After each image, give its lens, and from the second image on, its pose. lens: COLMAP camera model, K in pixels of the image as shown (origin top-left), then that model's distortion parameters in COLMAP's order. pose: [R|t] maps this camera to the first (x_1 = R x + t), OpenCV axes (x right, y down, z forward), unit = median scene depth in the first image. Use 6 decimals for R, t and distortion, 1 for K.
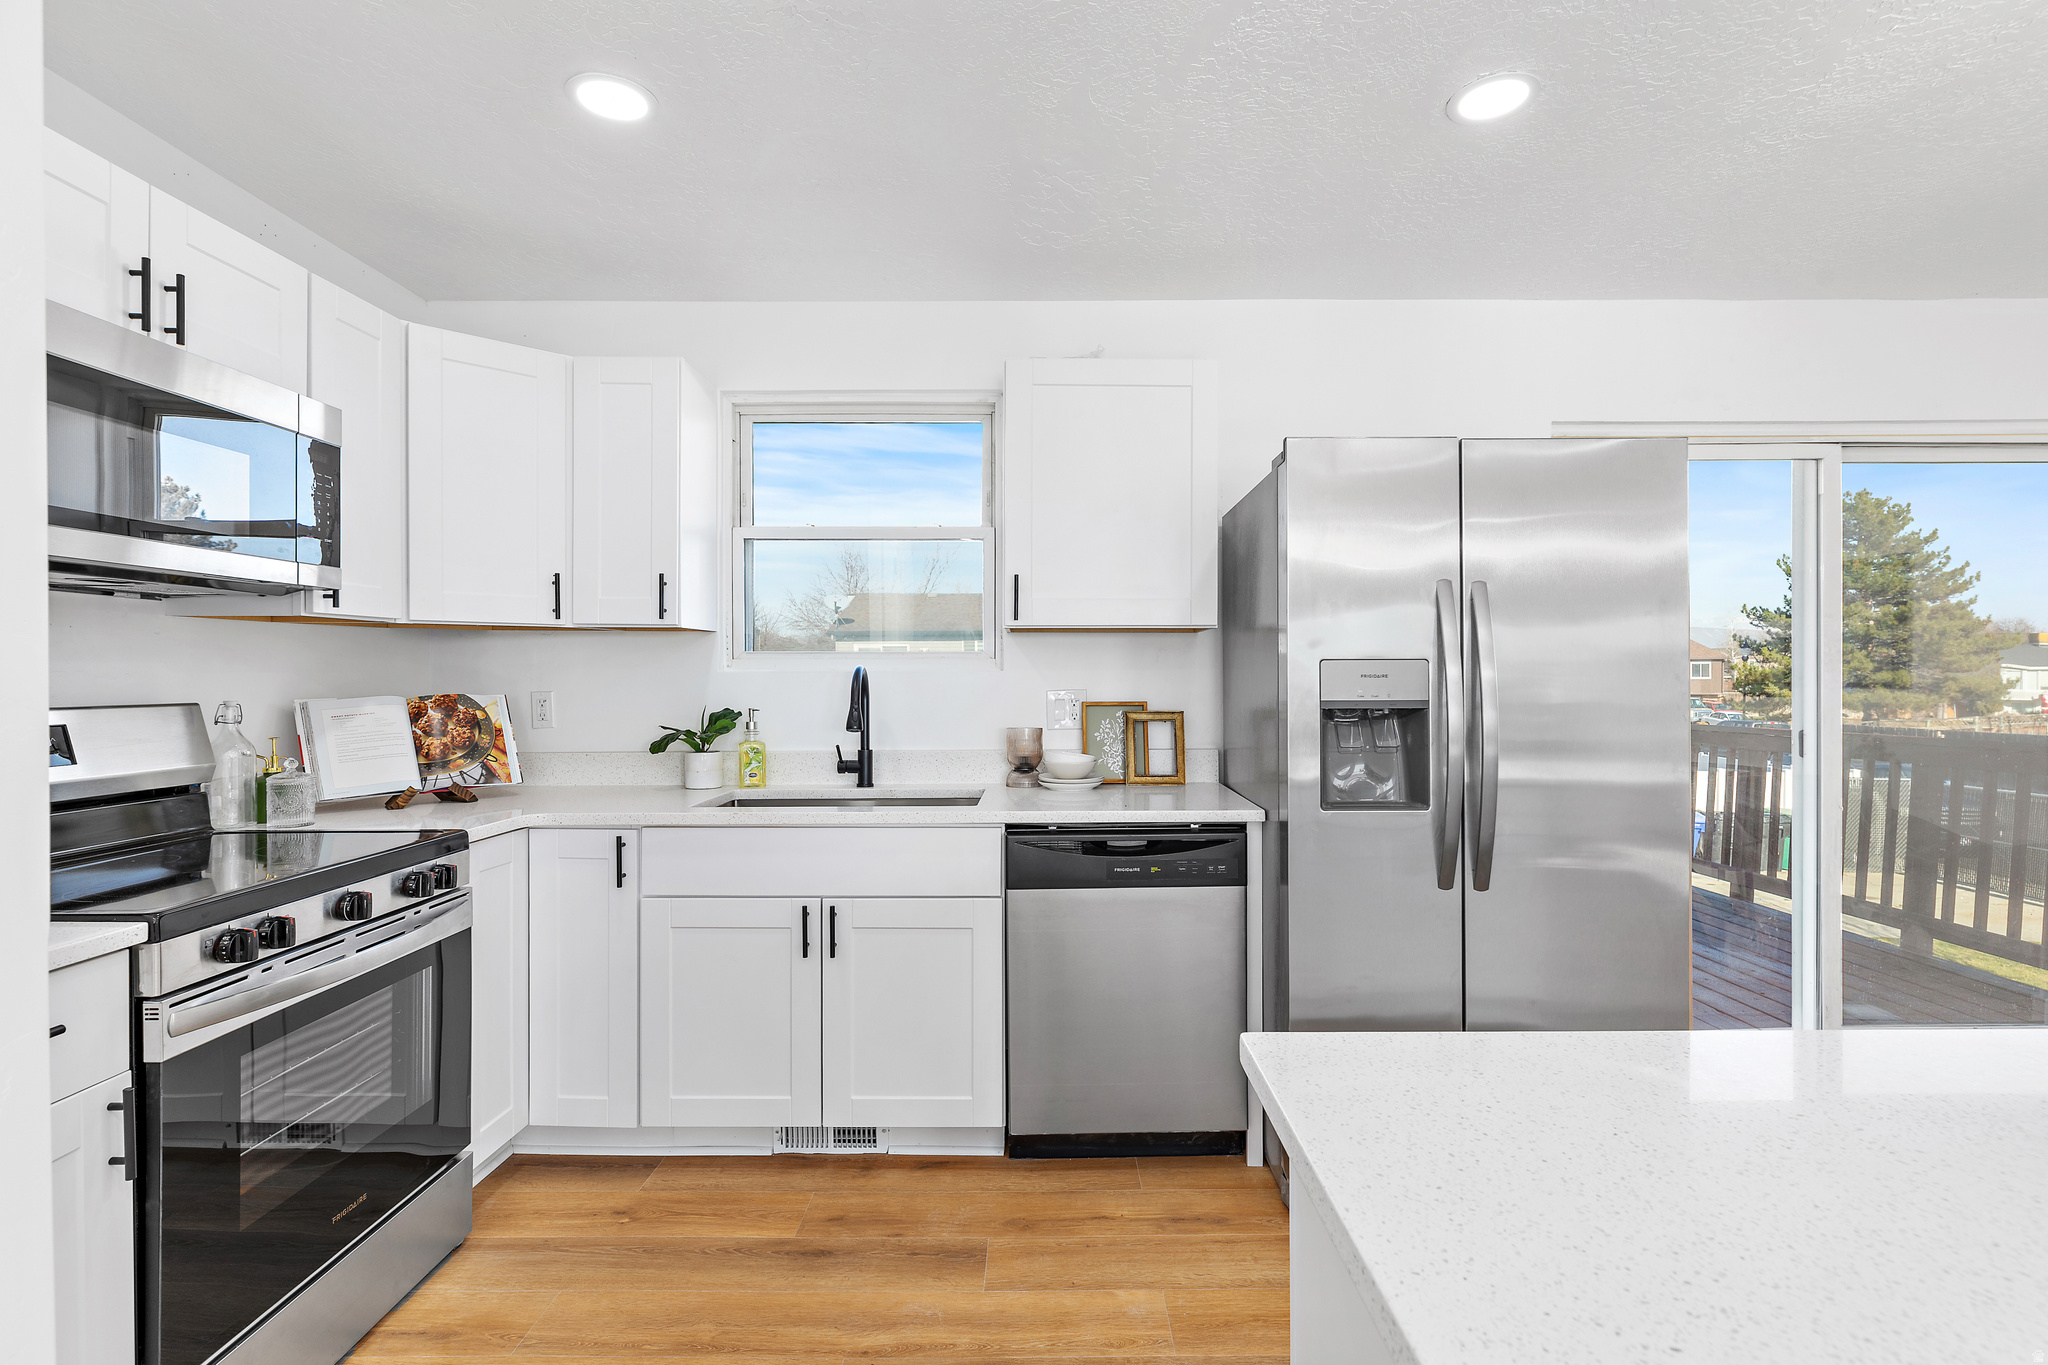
lens RADIAL K [[963.7, 0, 1044.0], [0, 963.7, 674.7], [0, 0, 1]] dist [-0.002653, 0.002334]
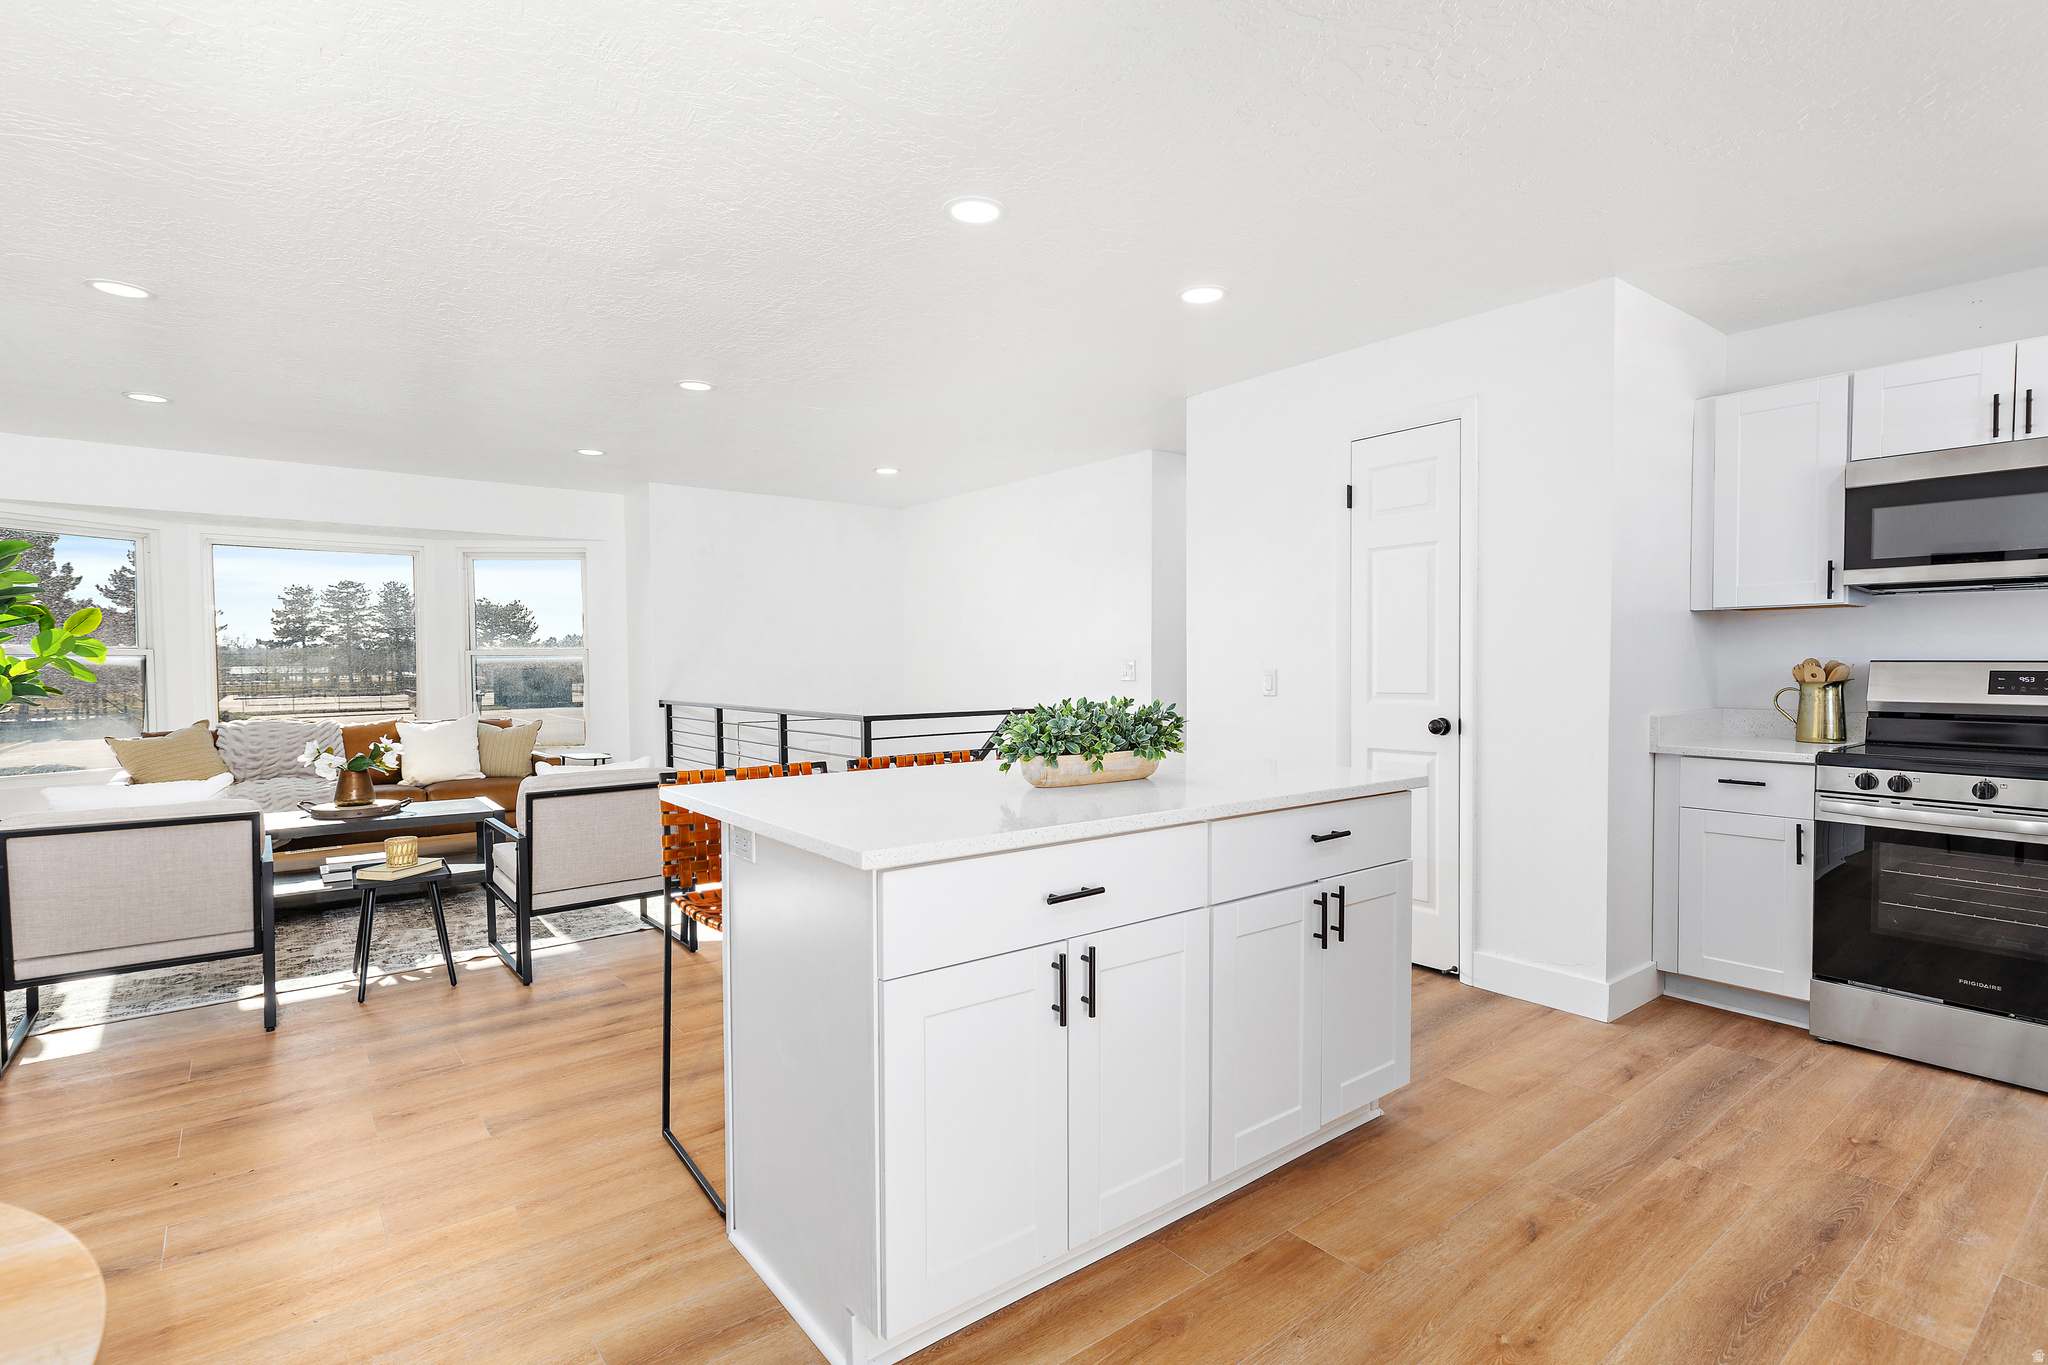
lens RADIAL K [[954.6, 0, 1027.3], [0, 954.6, 699.7], [0, 0, 1]] dist [0.012108, -0.001944]
pose [[-0.783033, 0.029407, -0.621284, 0.921041], [0.001967, 0.998994, 0.044805, 0.016707], [0.621977, 0.033862, -0.782303, 0.812271]]
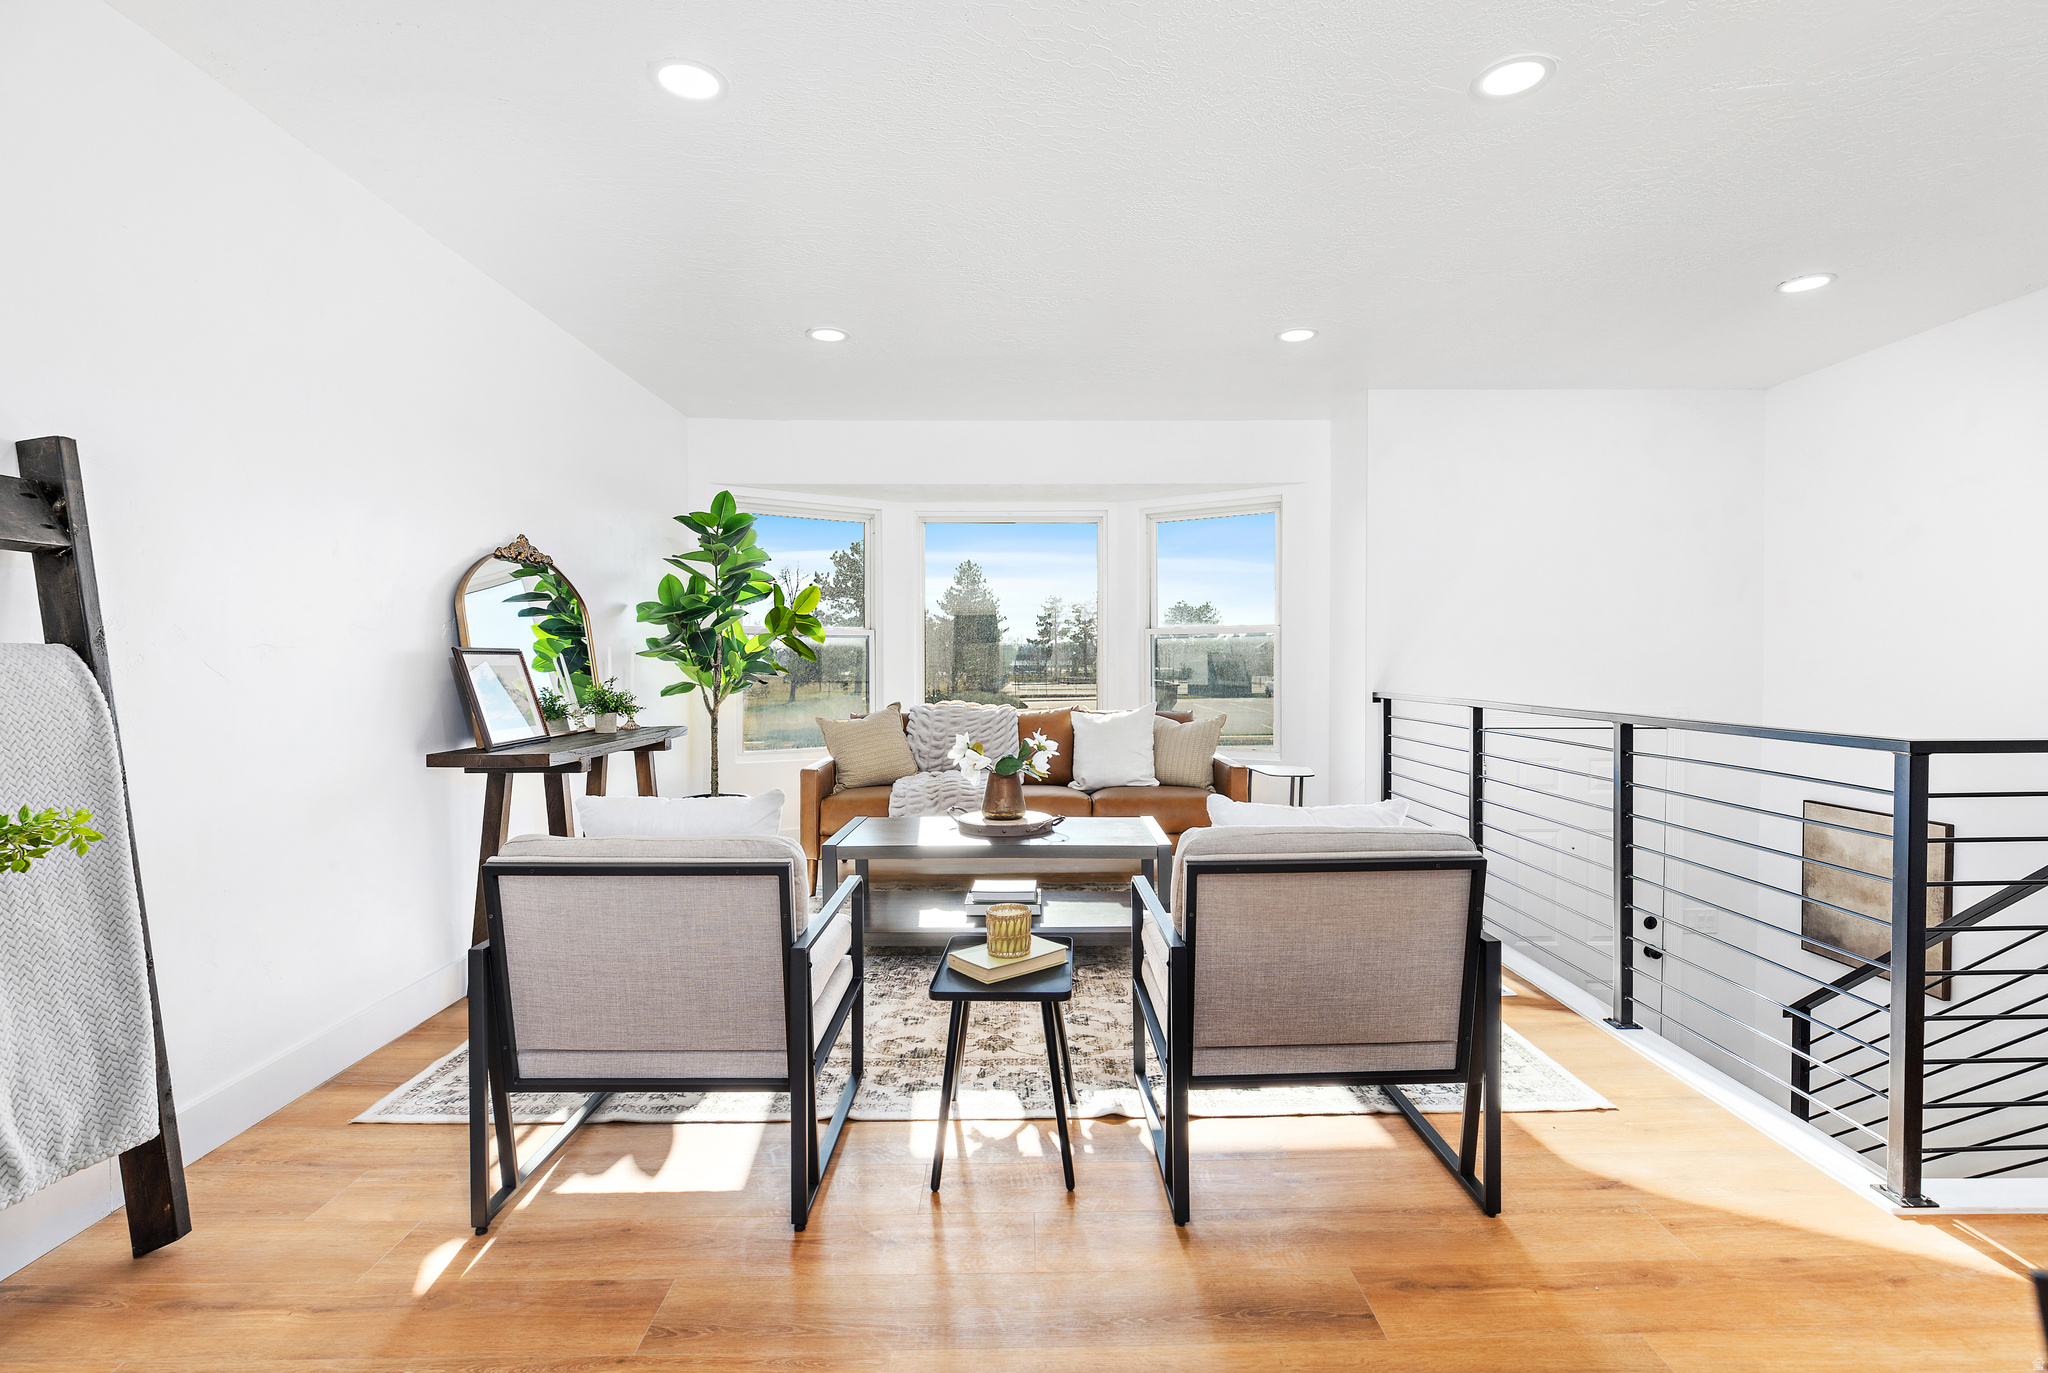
lens RADIAL K [[963.7, 0, 1042.4], [0, 963.7, 686.9], [0, 0, 1]] dist [-0.002653, 0.002334]
pose [[-0.999901, 0.005777, -0.012794, 0.756380], [0.005328, 0.999376, 0.034916, 0.051762], [0.012987, 0.034845, -0.999308, 0.031432]]
